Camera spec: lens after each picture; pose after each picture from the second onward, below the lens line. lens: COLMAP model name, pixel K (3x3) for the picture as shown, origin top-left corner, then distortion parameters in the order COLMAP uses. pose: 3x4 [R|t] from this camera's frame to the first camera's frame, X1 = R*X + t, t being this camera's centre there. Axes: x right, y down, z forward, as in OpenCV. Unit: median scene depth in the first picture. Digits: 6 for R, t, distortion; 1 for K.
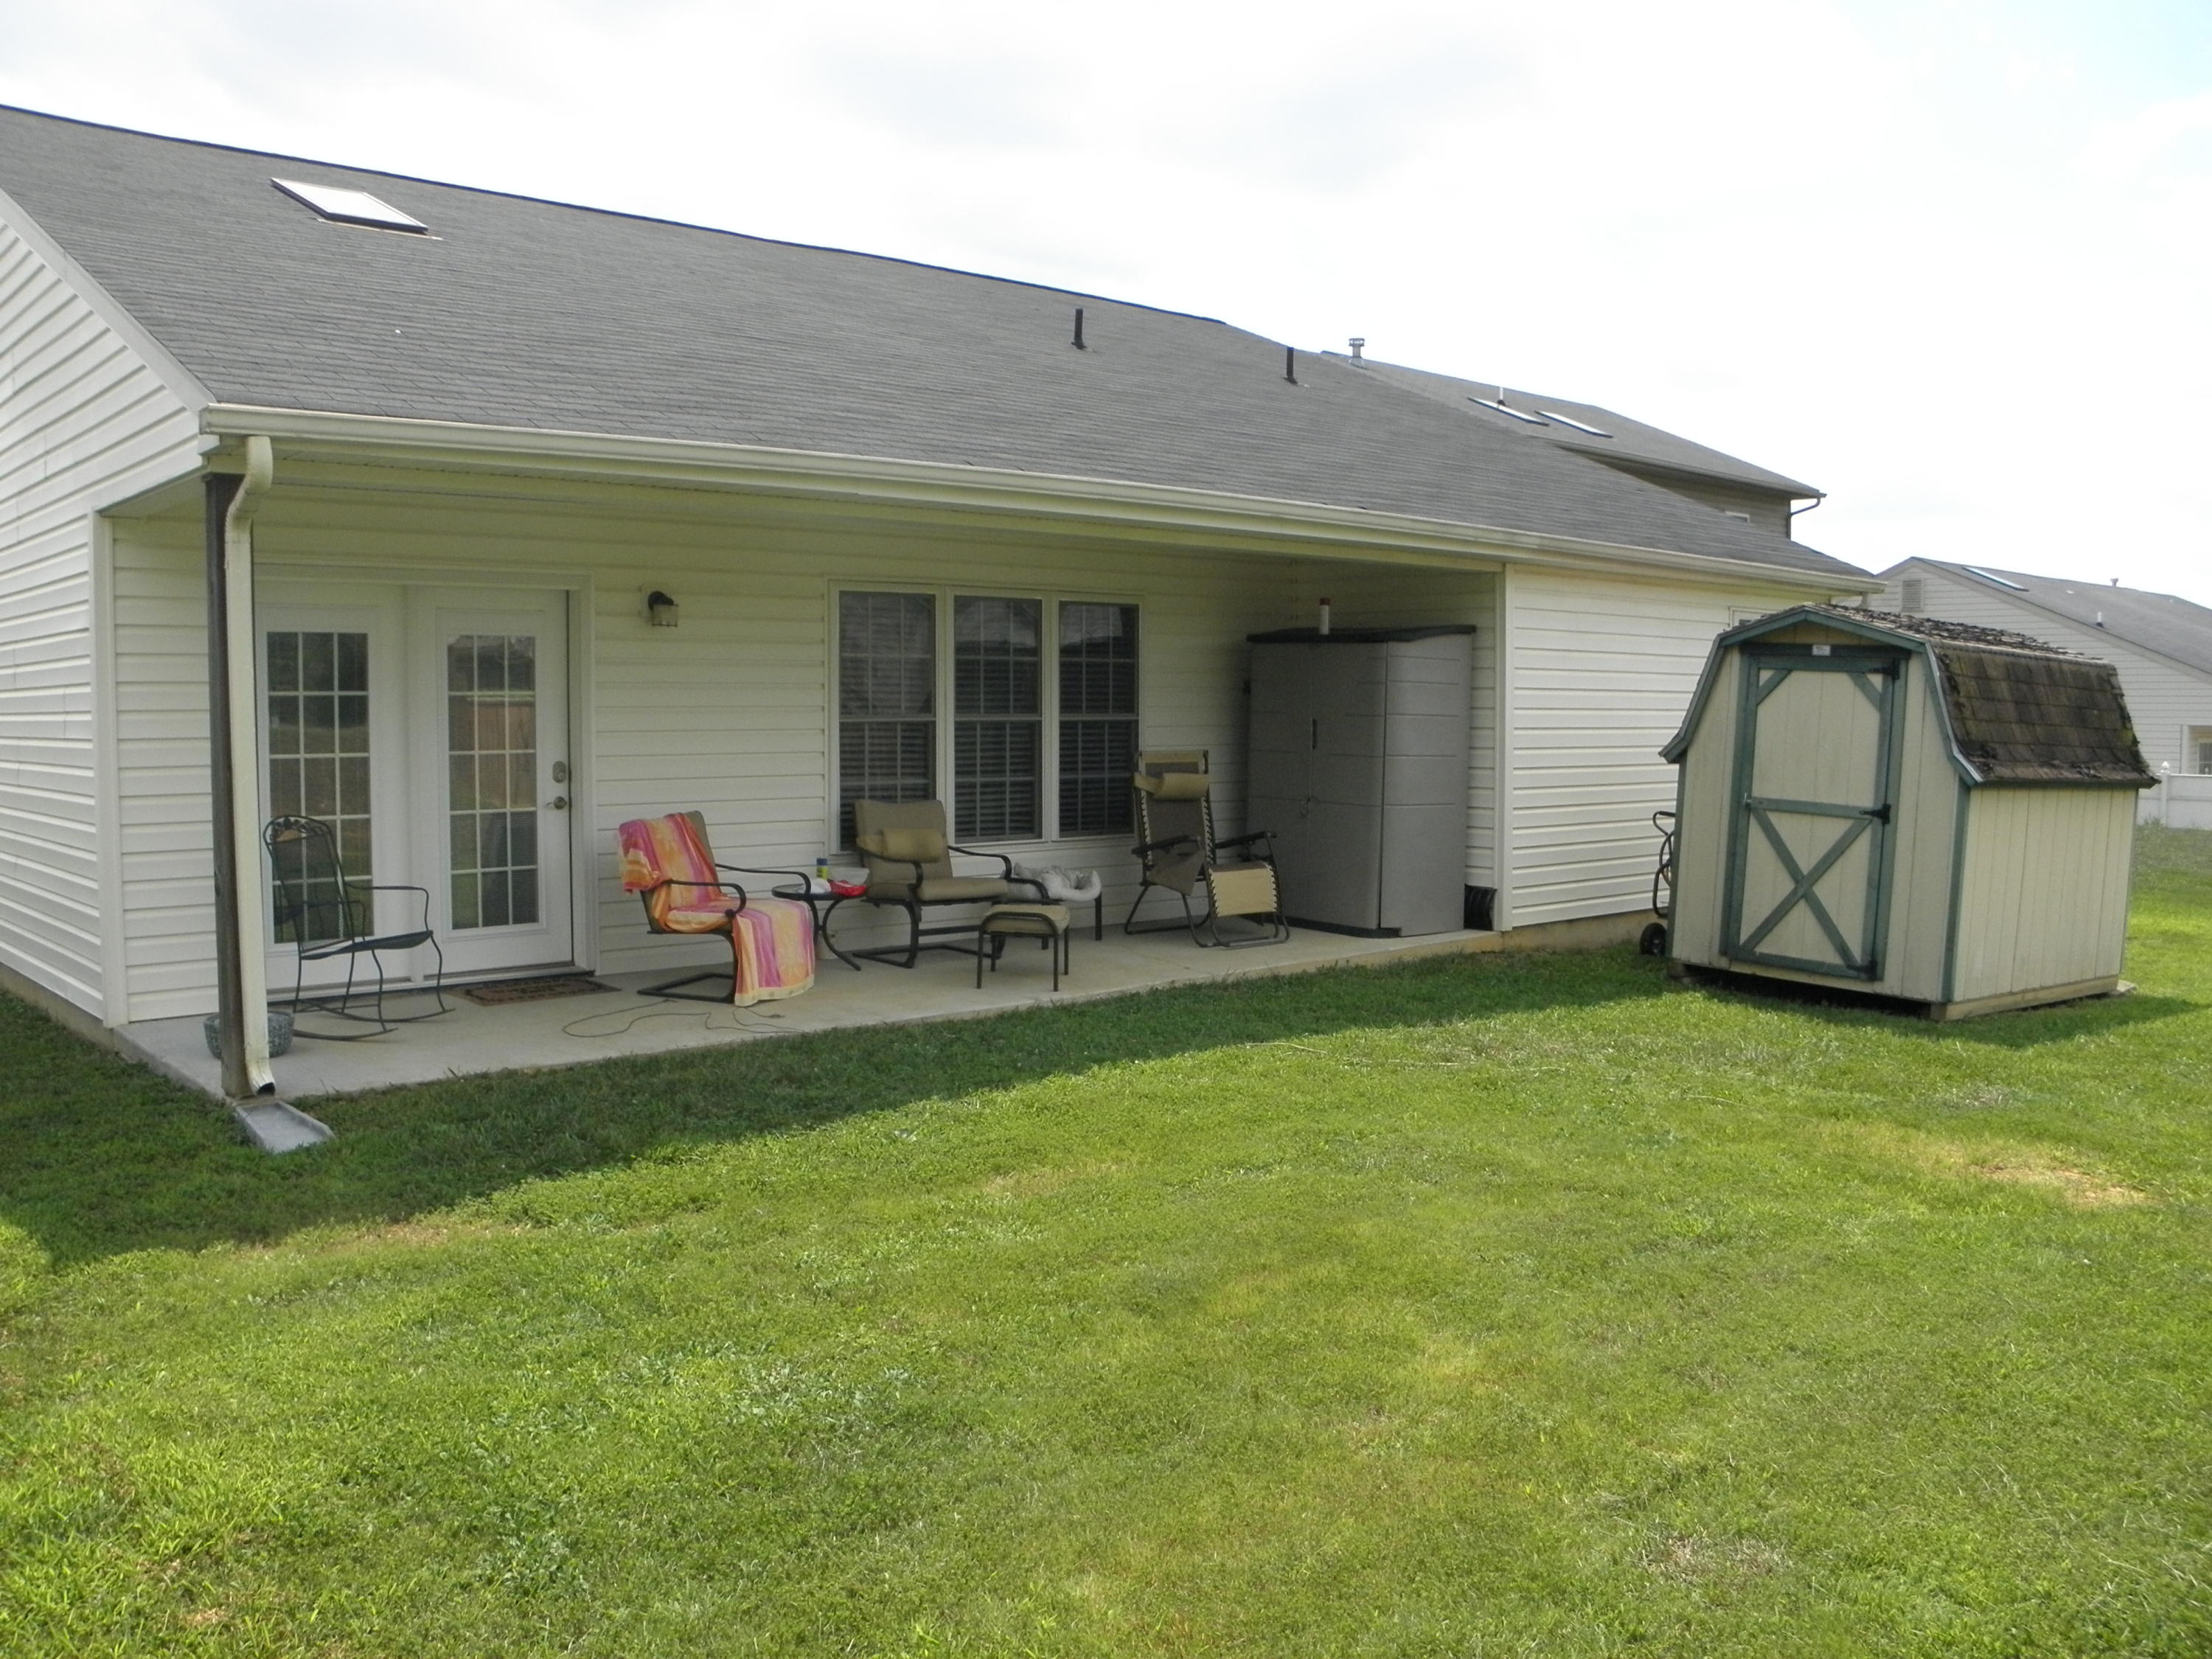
lens RADIAL K [[1861.9, 0, 1100.7], [0, 1861.9, 815.7], [0, 0, 1]] dist [-0.189542, 0.160840]
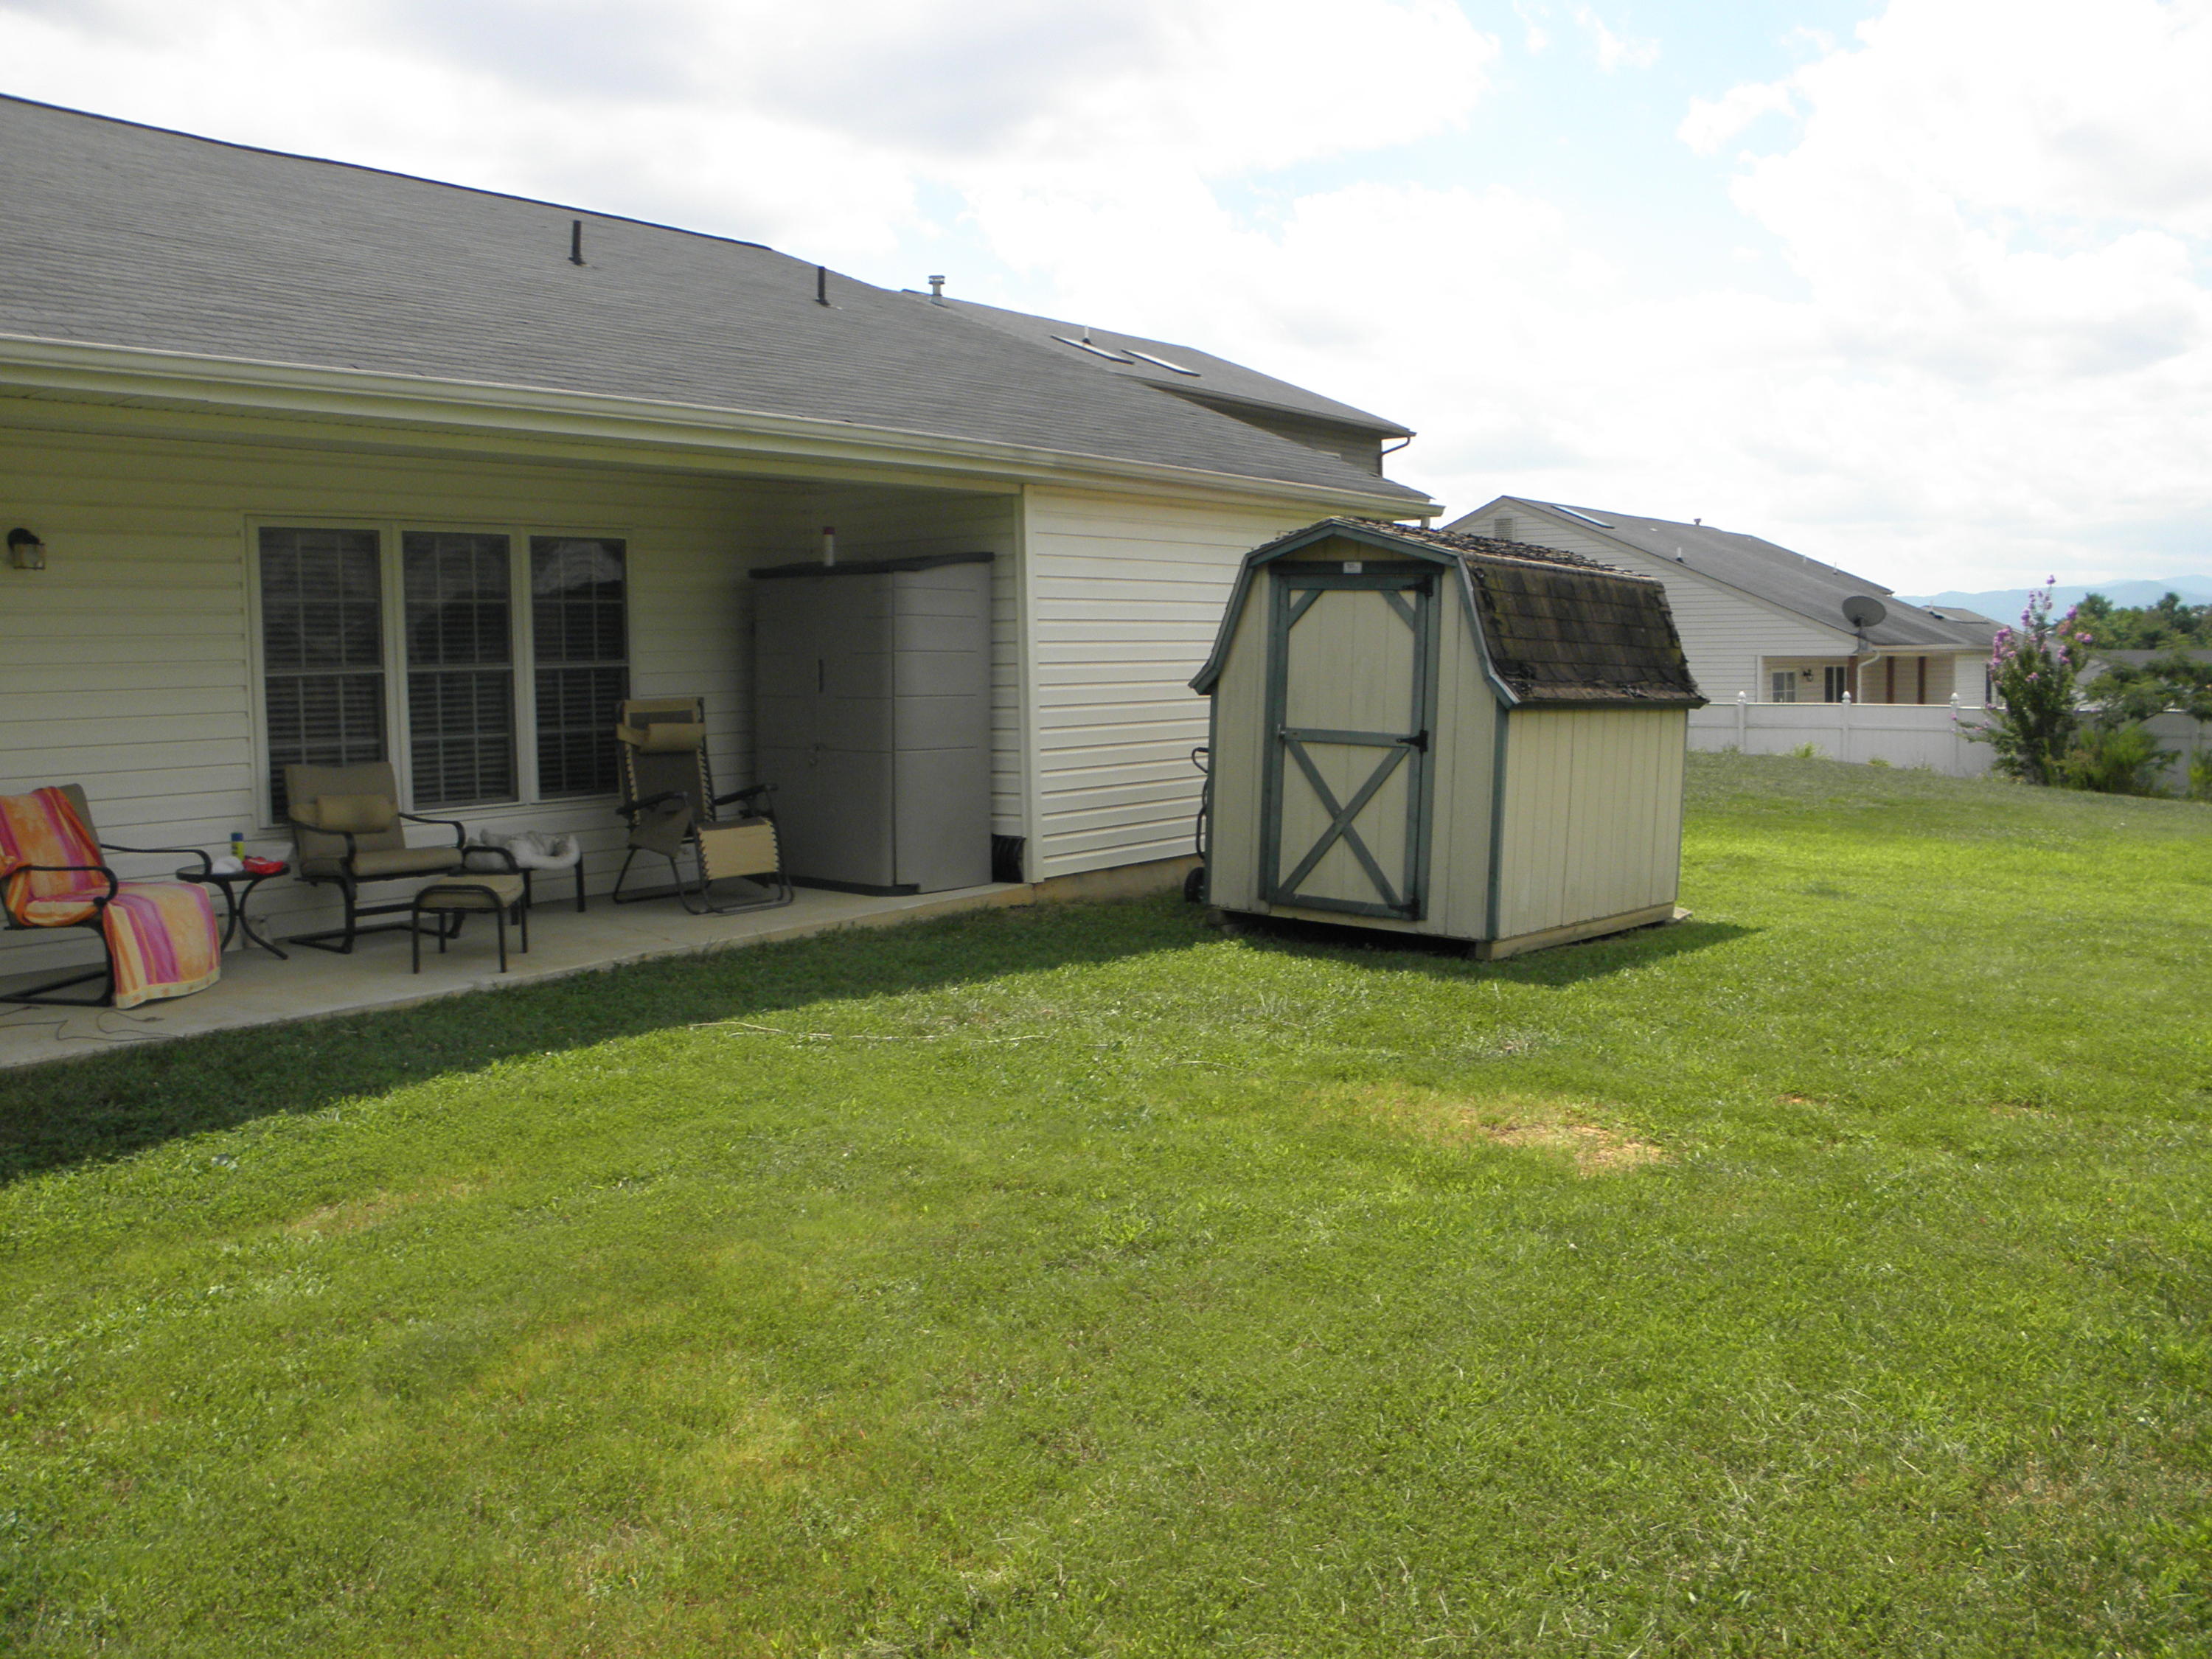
lens RADIAL K [[1861.9, 0, 1100.7], [0, 1861.9, 815.7], [0, 0, 1]] dist [-0.189542, 0.160840]
pose [[0.980645, -0.038672, 0.191938, 0.083692], [0.034380, 0.999080, 0.025644, 0.007007], [-0.192753, -0.018549, 0.981072, 0.090588]]
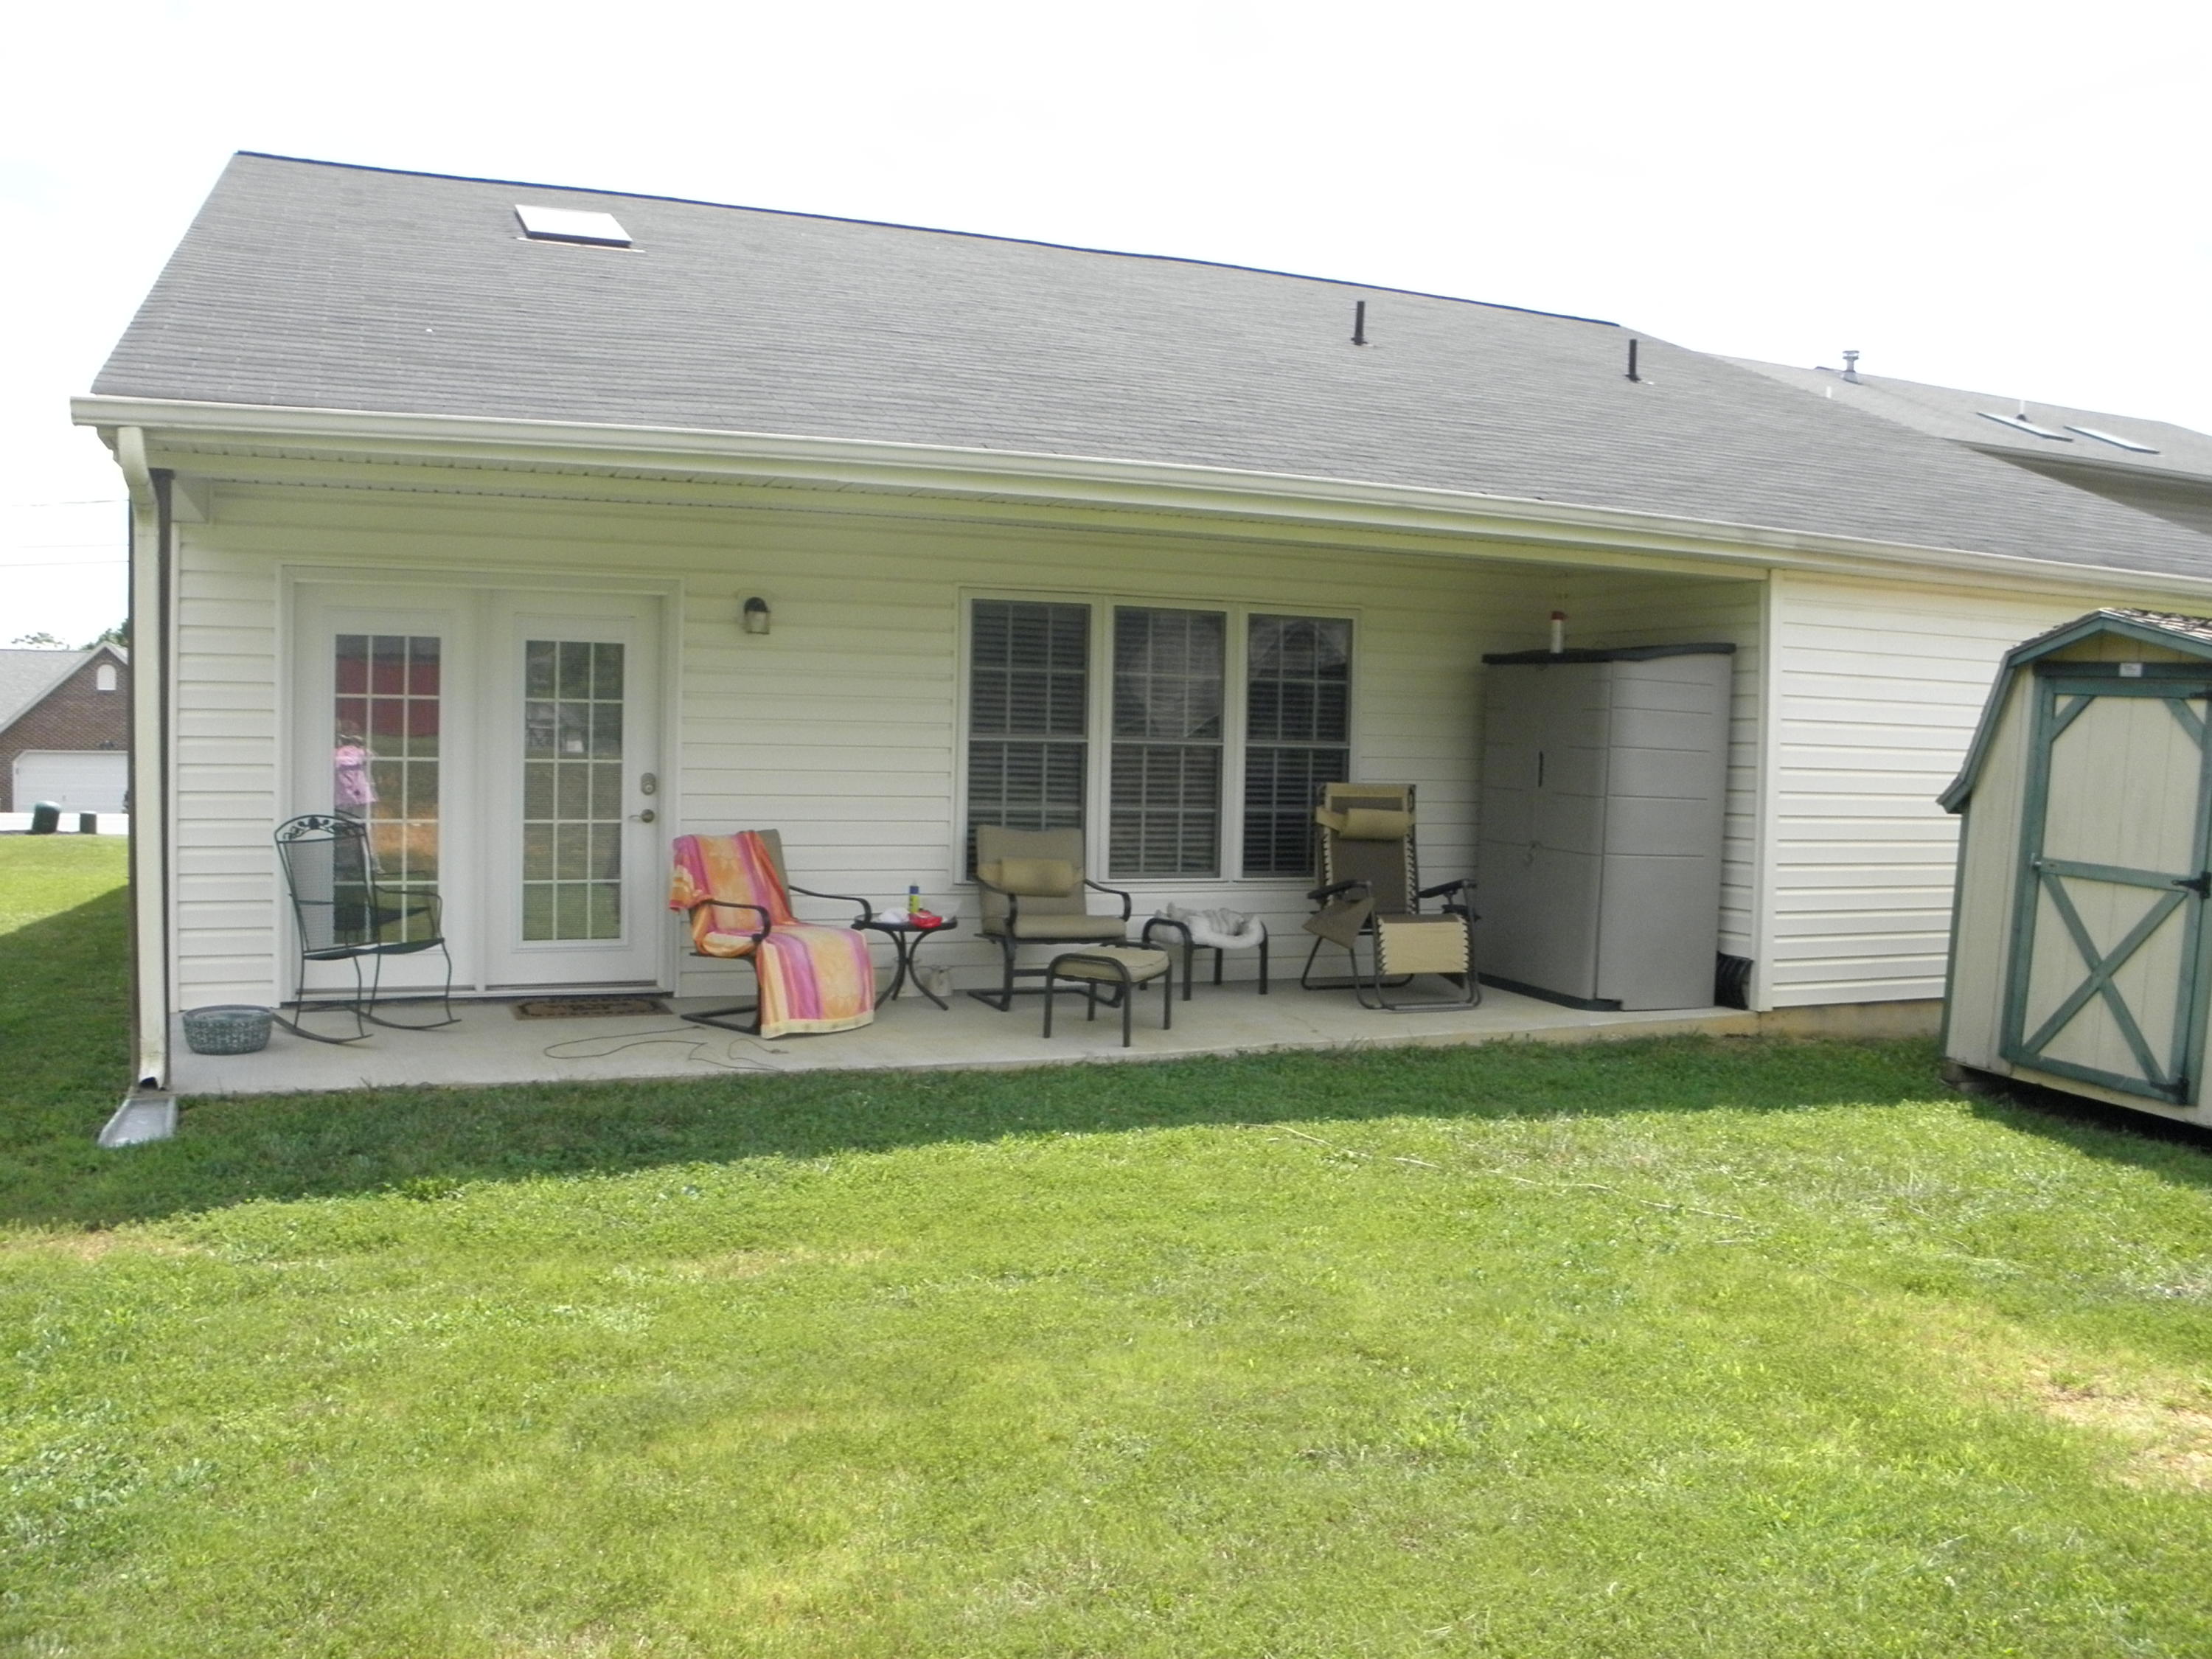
lens RADIAL K [[1861.9, 0, 1100.7], [0, 1861.9, 815.7], [0, 0, 1]] dist [-0.189542, 0.160840]
pose [[0.948426, 0.030719, -0.315506, 0.221416], [-0.038789, 0.999060, -0.019329, 0.002170], [0.314616, 0.030571, 0.948727, 0.146429]]
